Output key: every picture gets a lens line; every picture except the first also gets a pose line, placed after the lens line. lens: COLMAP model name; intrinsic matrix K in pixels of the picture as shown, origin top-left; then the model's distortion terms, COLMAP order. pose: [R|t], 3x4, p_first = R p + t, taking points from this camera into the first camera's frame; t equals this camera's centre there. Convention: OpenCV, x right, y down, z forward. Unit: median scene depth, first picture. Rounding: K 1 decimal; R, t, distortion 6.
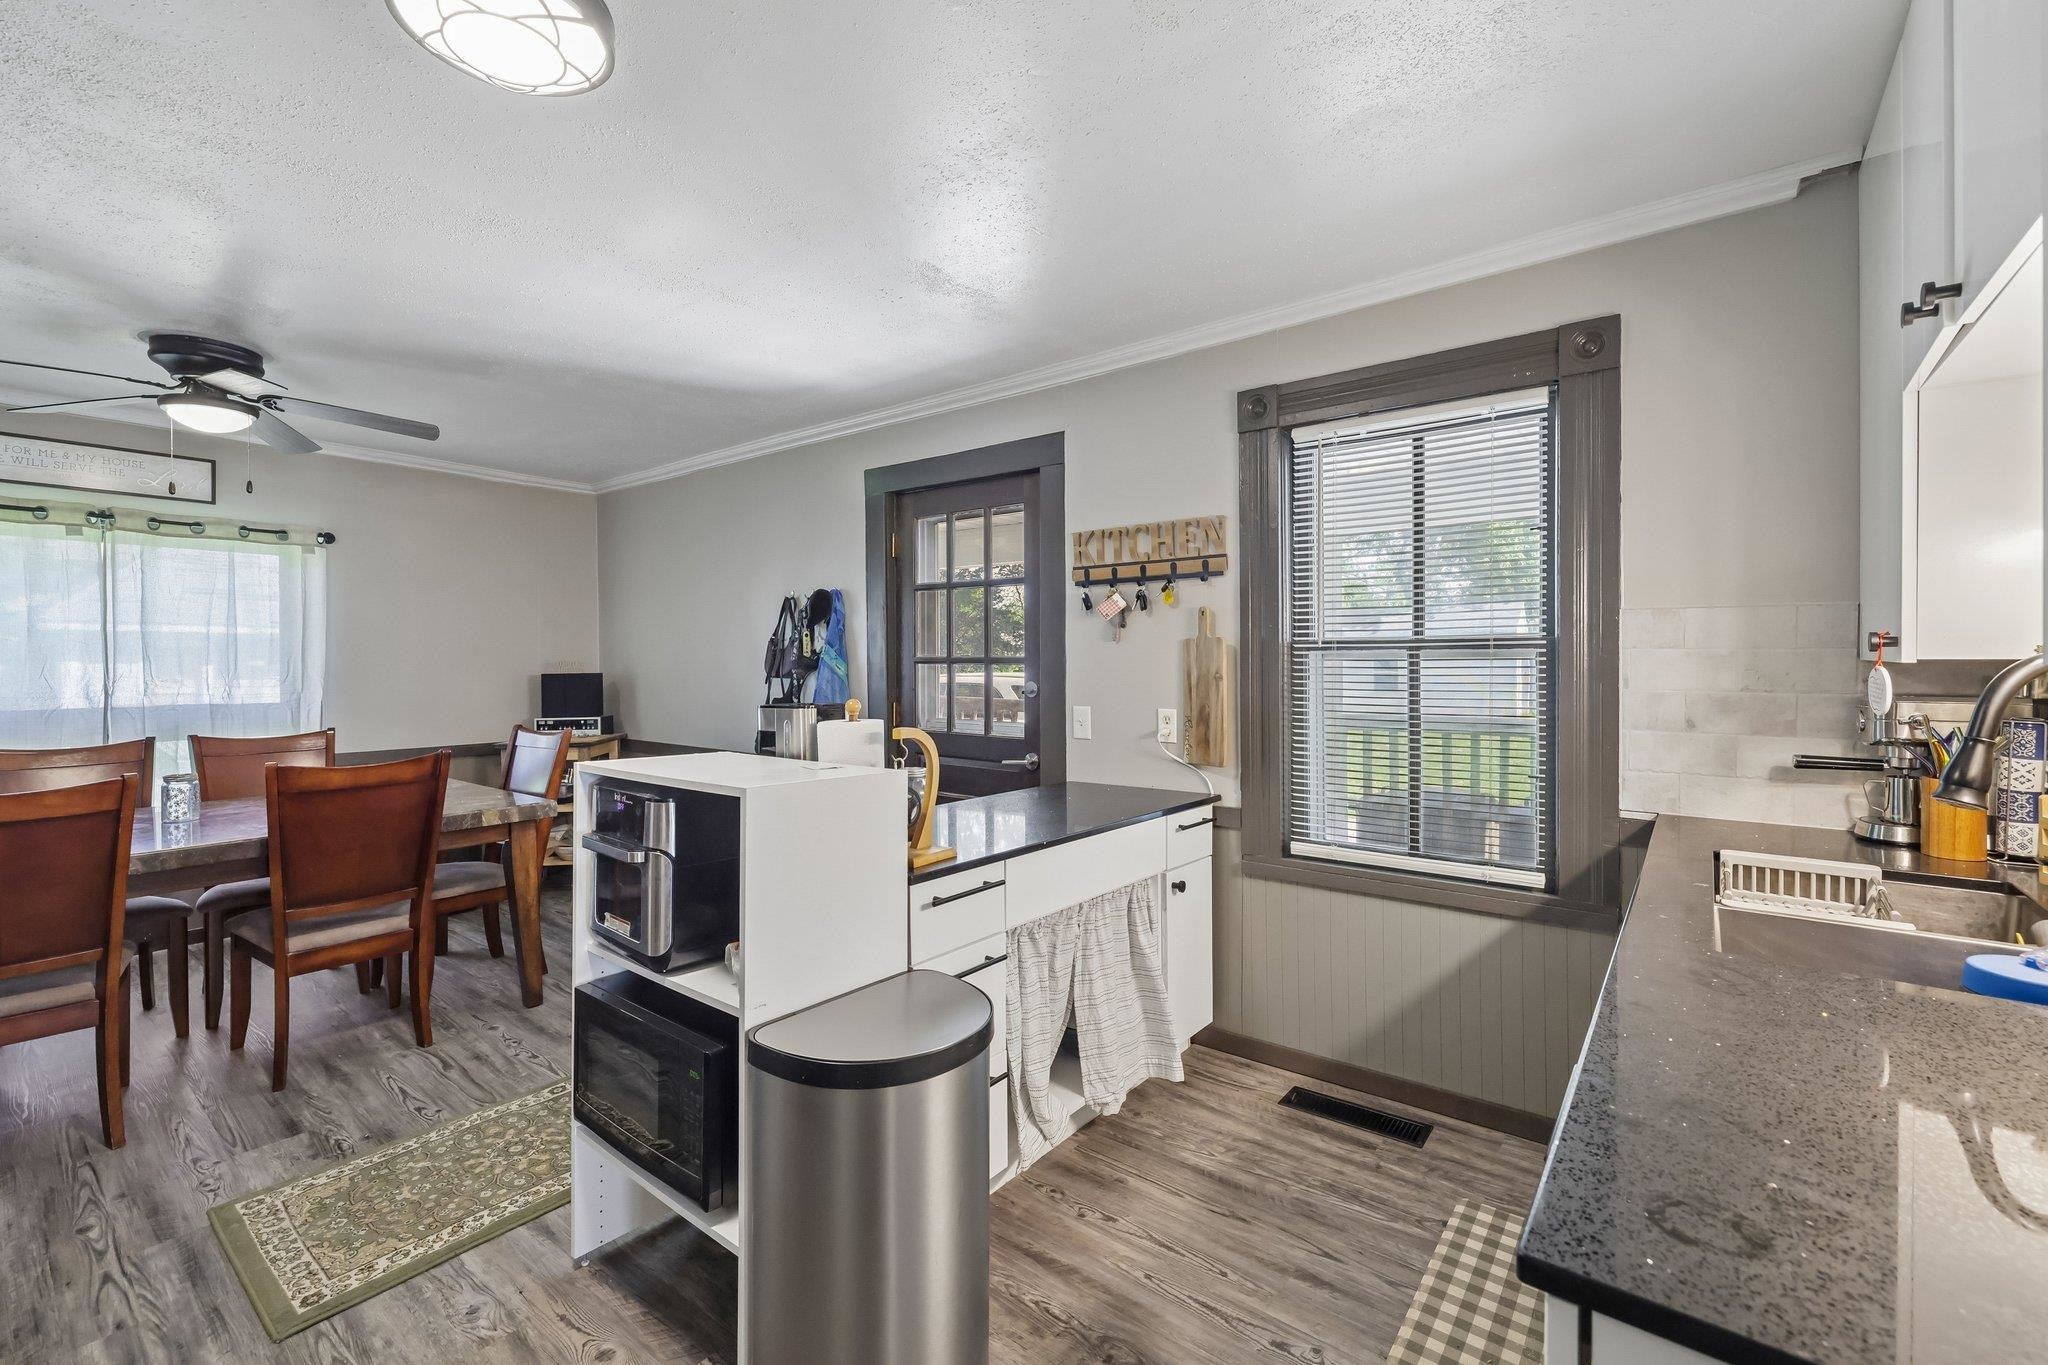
lens RADIAL K [[870.4, 0, 1013.5], [0, 870.4, 662.3], [0, 0, 1]] dist [0.000046, 0.000851]
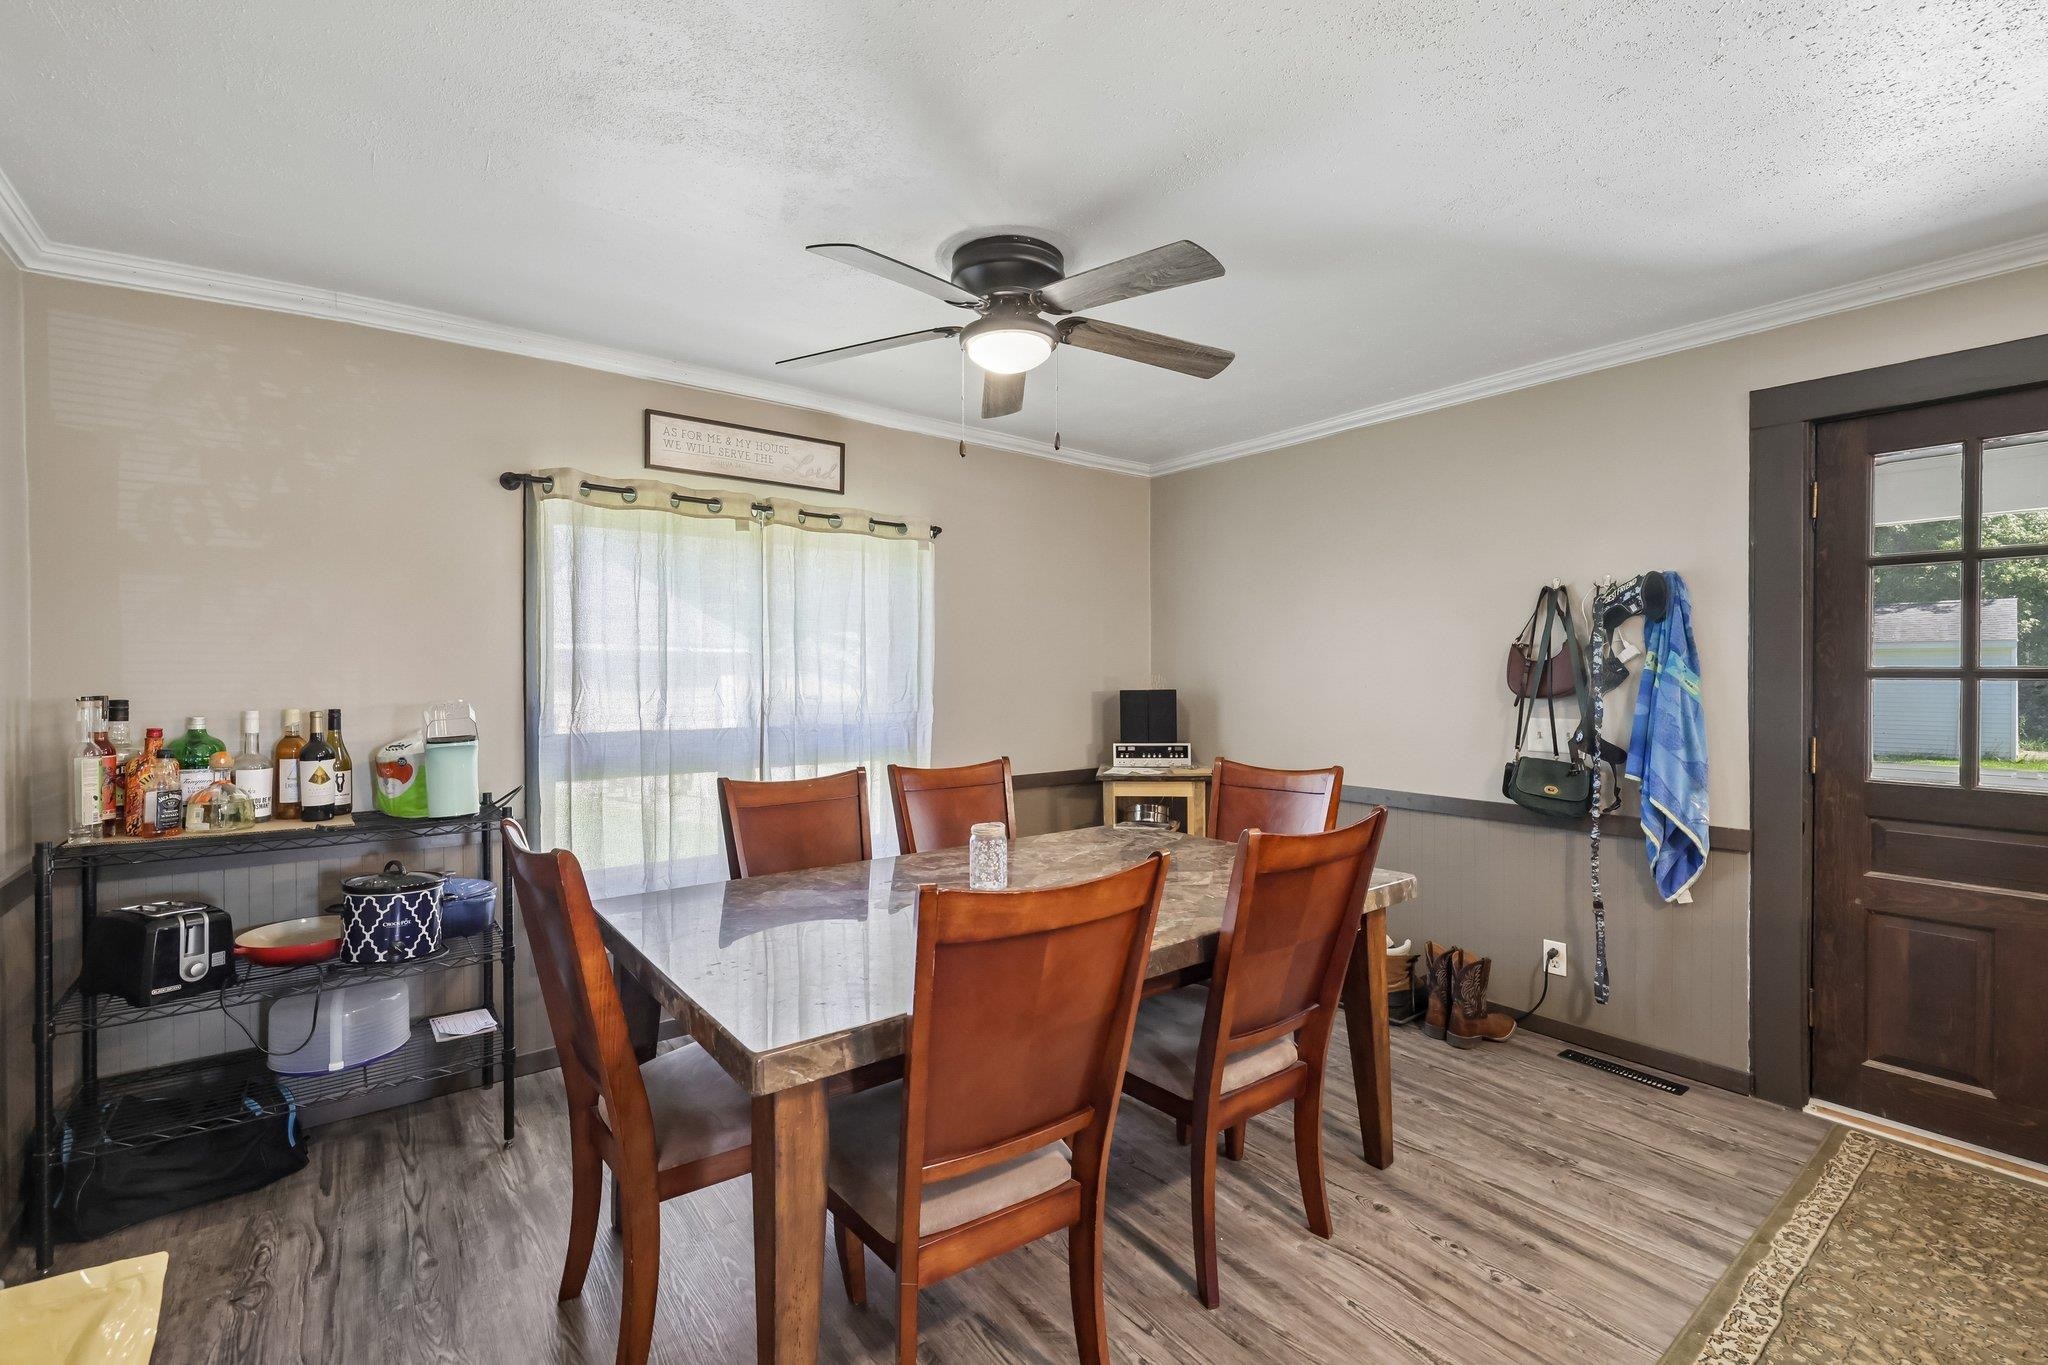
lens RADIAL K [[870.4, 0, 1000.1], [0, 870.4, 673.1], [0, 0, 1]] dist [0.000046, 0.000851]
pose [[0.969589, -0.000545, -0.244737, -0.814130], [-0.000677, 0.999988, -0.004909, 0.001301], [0.244737, 0.004926, 0.969577, 0.290947]]
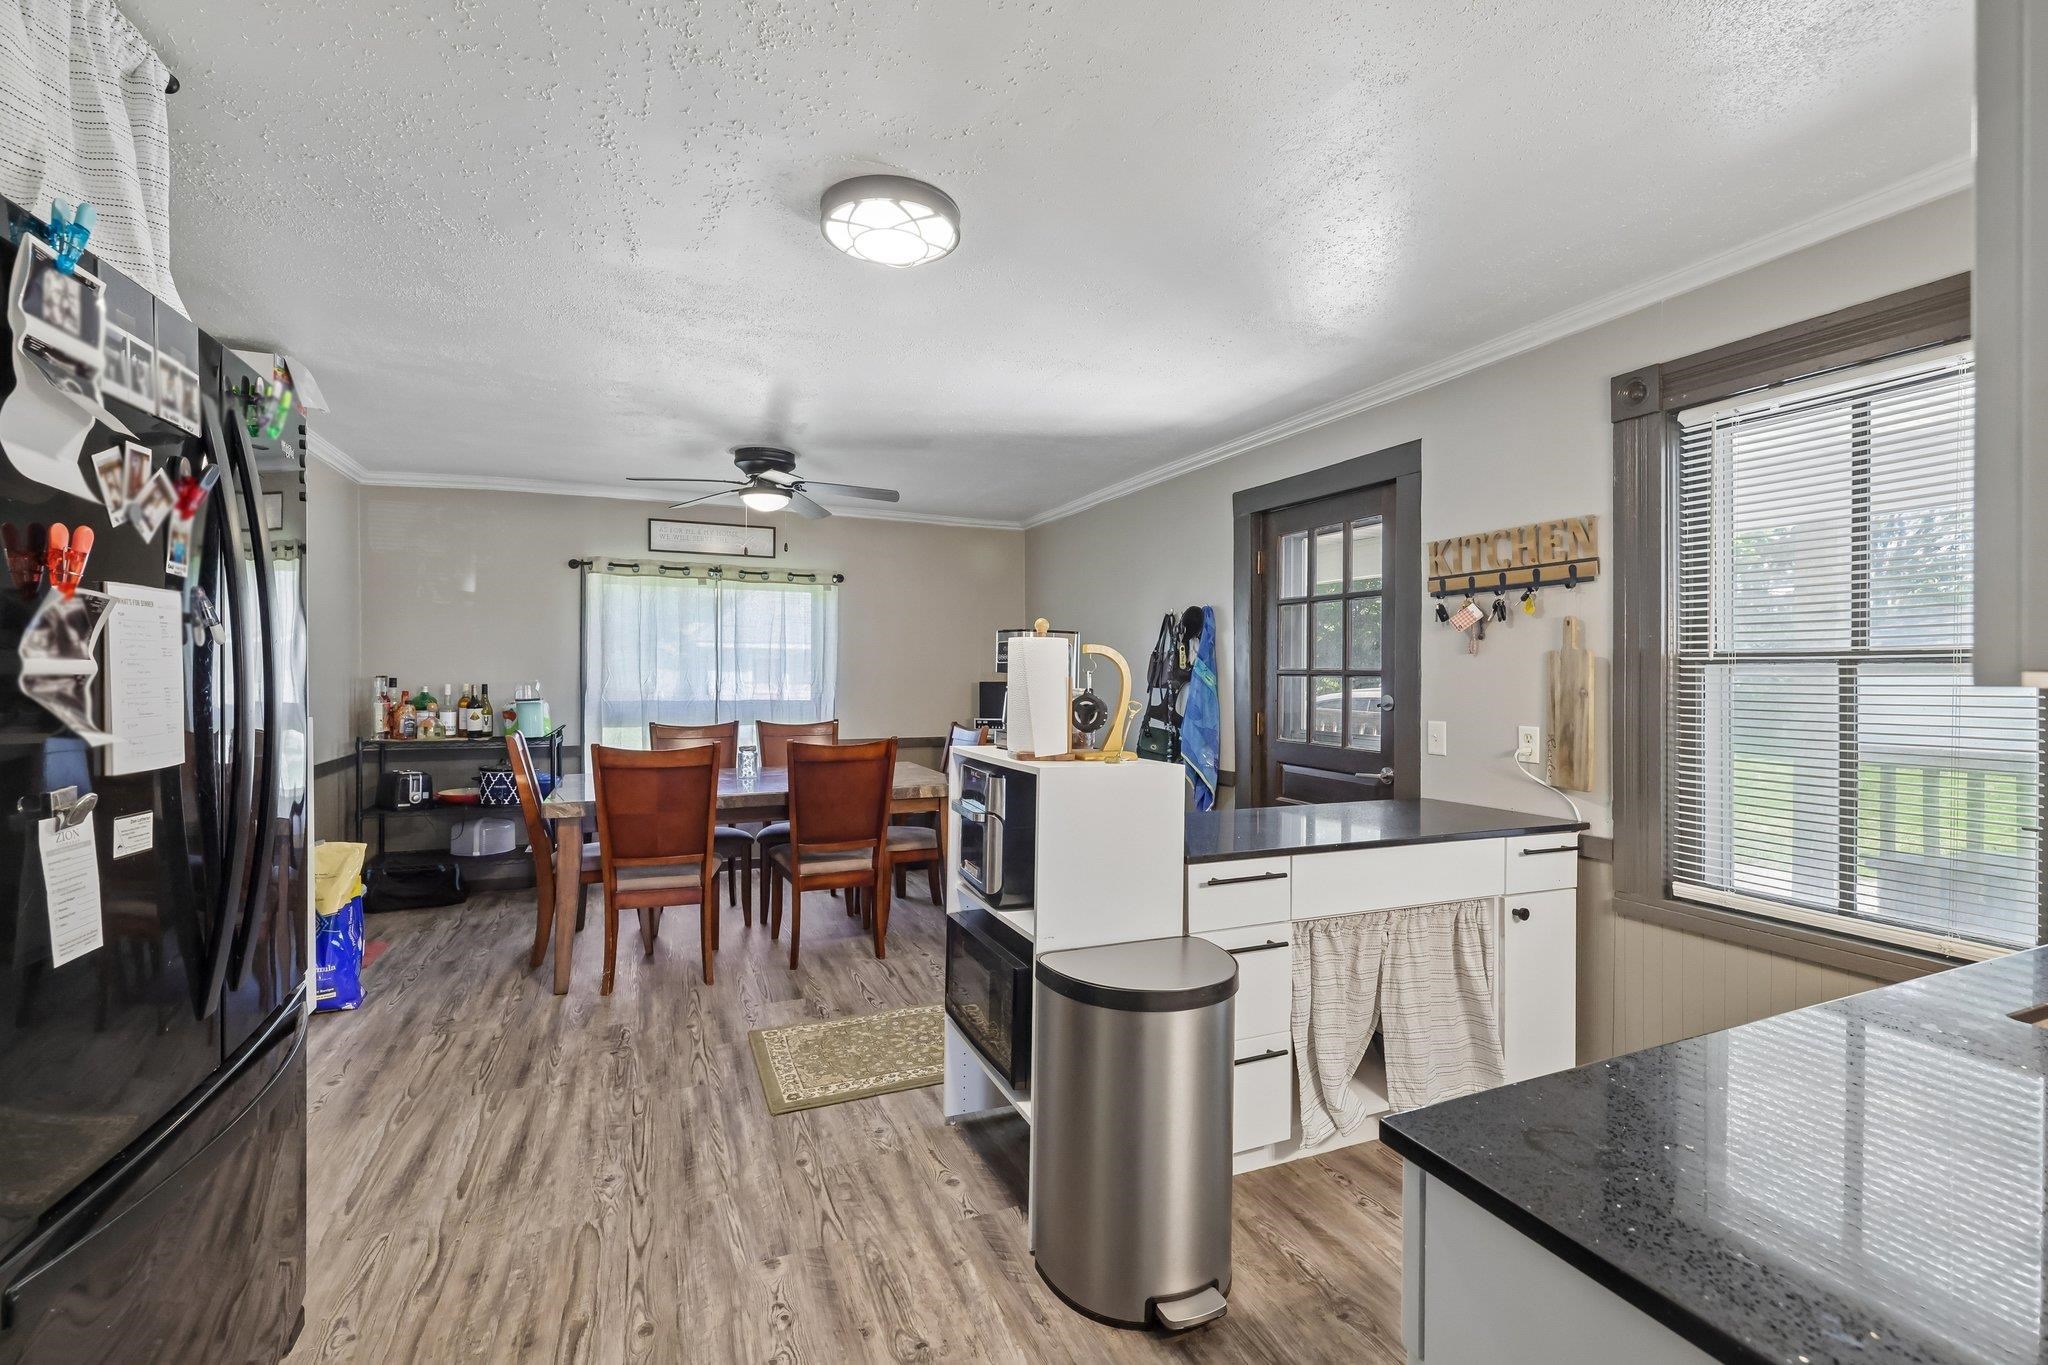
lens RADIAL K [[870.4, 0, 1019.2], [0, 870.4, 672.0], [0, 0, 1]] dist [0.000046, 0.000851]
pose [[0.882351, 0.007365, -0.470534, 0.143381], [-0.009230, 0.999956, -0.001656, 0.002036], [0.470501, 0.005804, 0.882381, -0.084502]]
